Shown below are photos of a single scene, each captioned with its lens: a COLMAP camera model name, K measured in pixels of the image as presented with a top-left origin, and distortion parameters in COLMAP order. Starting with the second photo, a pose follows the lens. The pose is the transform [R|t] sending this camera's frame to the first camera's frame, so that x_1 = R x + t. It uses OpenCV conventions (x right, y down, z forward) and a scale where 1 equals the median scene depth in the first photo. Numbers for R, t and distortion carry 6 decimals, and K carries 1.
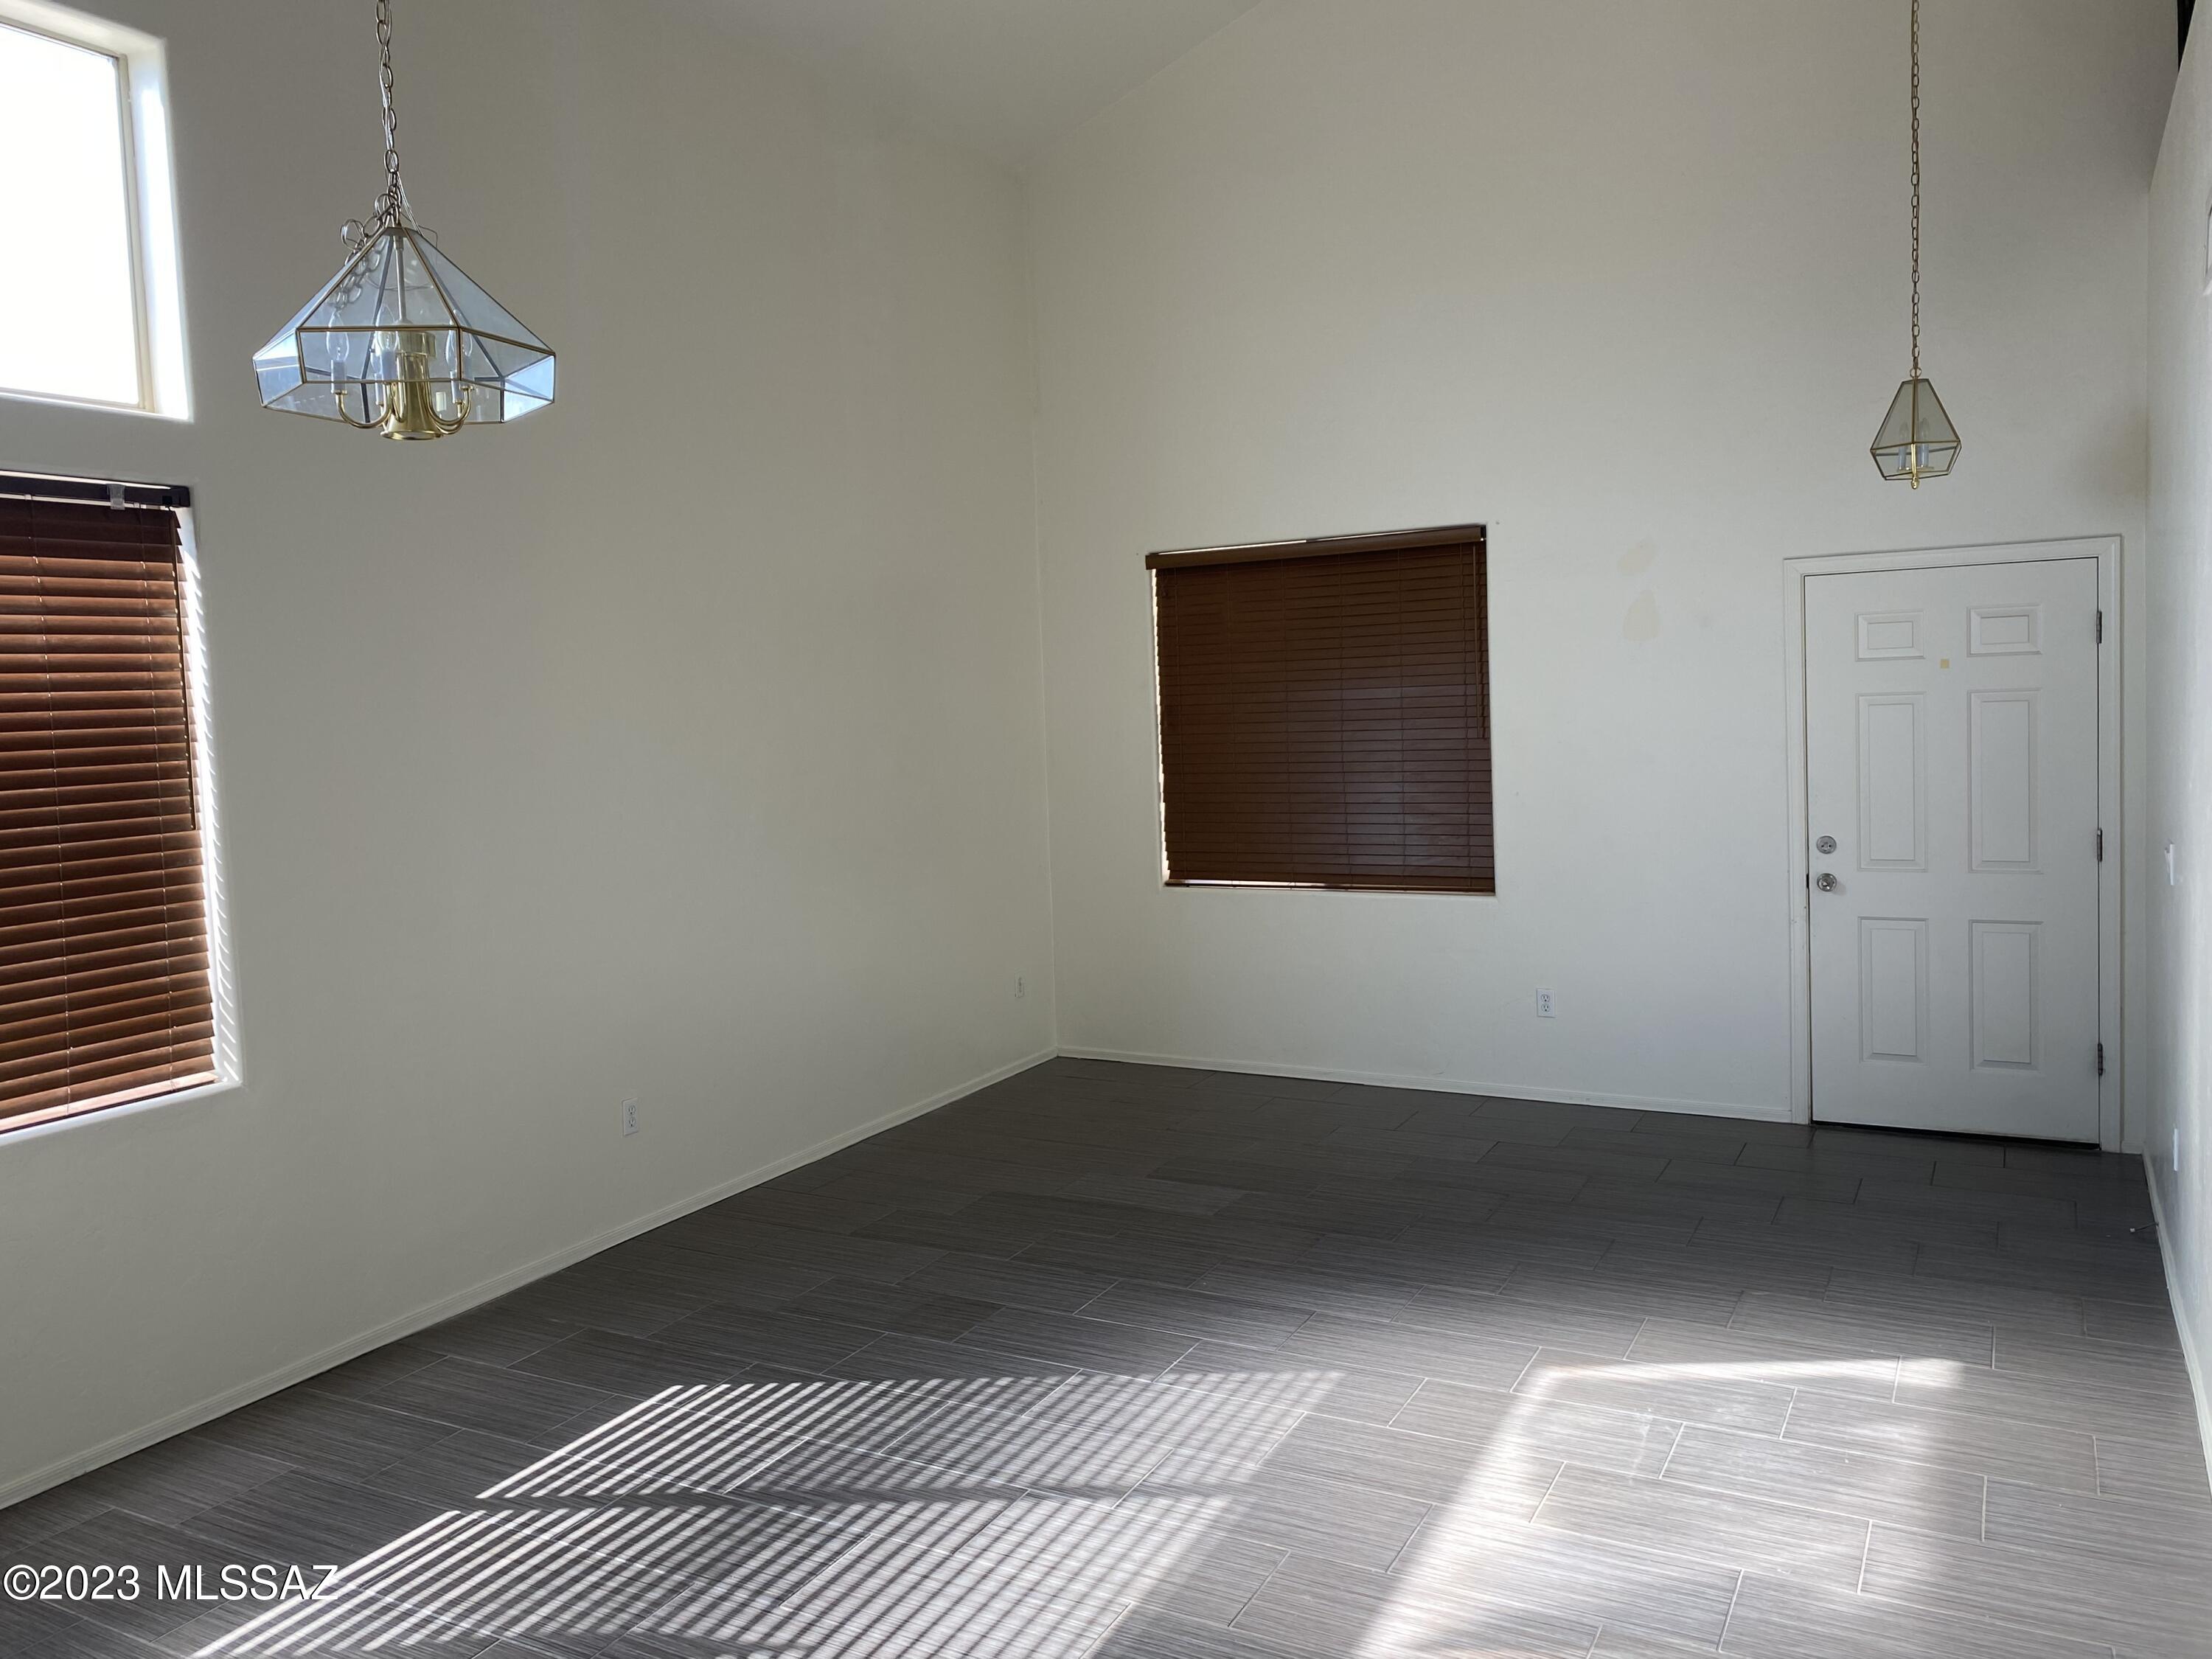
lens RADIAL K [[1658.1, 0, 1086.9], [0, 1658.1, 823.8], [0, 0, 1]] dist [0.020886, -0.017728]
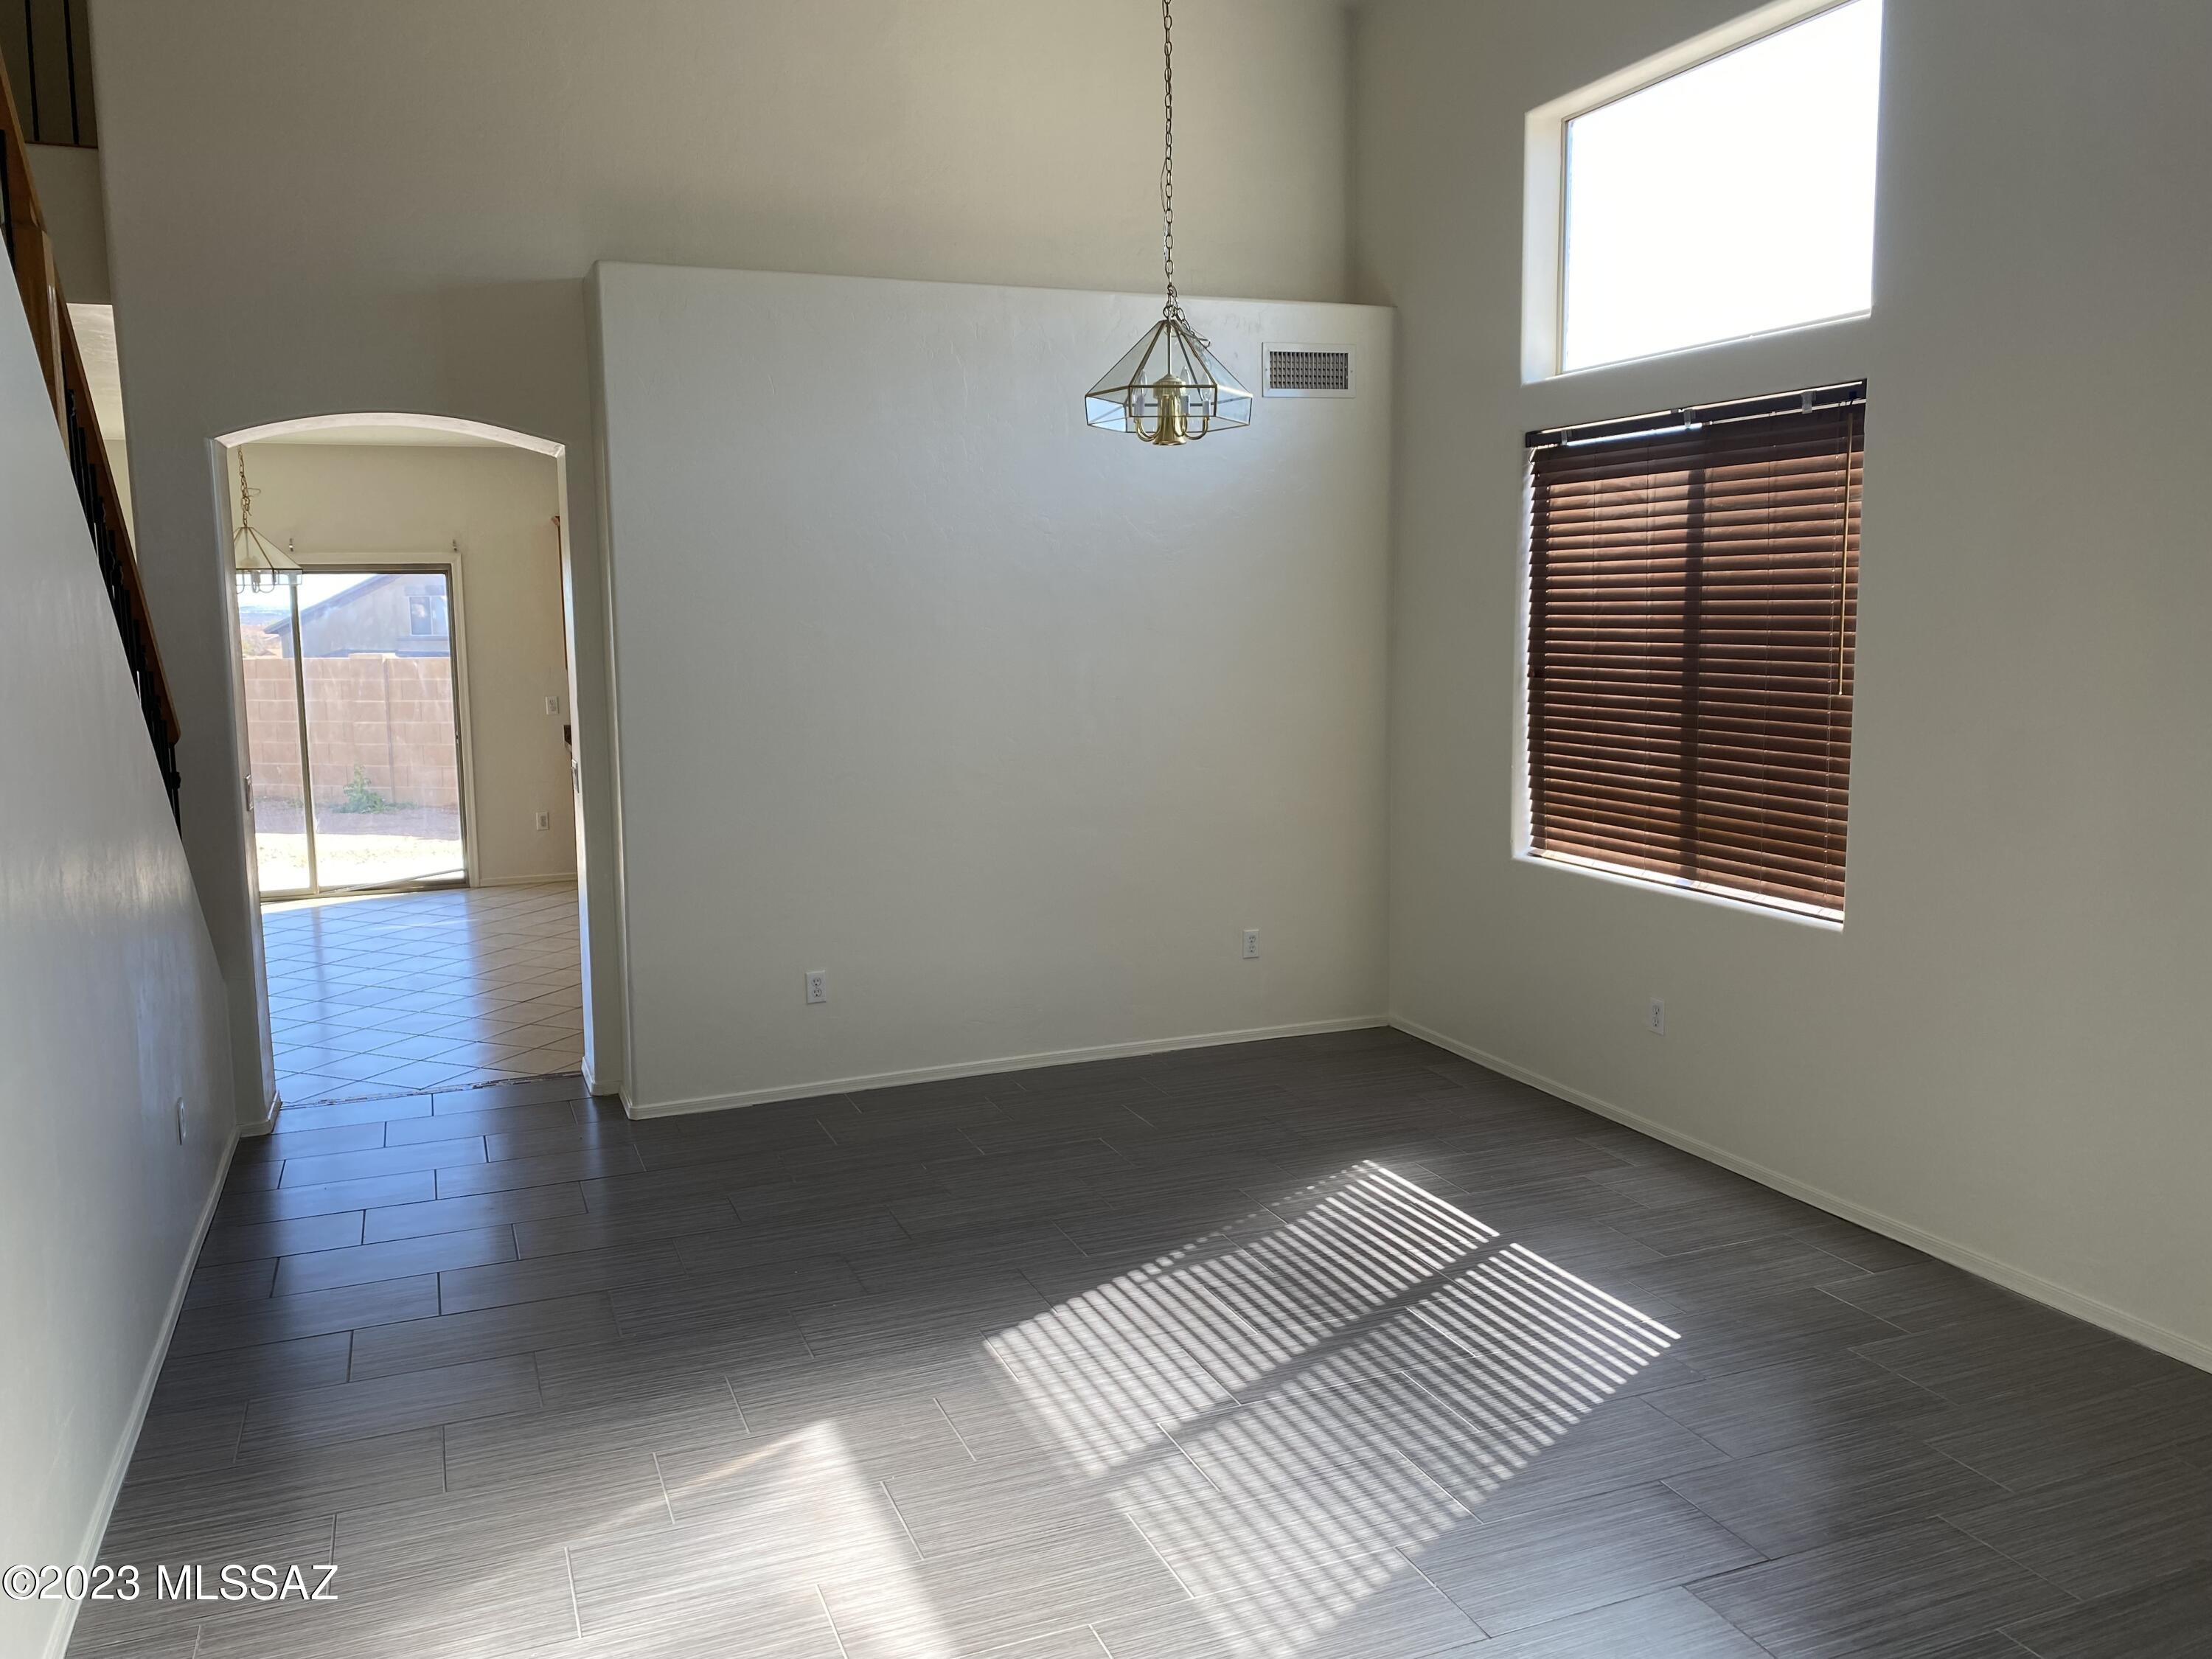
lens RADIAL K [[1658.1, 0, 1090.8], [0, 1658.1, 831.0], [0, 0, 1]] dist [0.020886, -0.017728]
pose [[-0.625225, 0.151728, -0.765553, 0.749689], [-0.029452, 0.975634, 0.217419, -0.156181], [0.779889, 0.158483, -0.605522, 1.503477]]
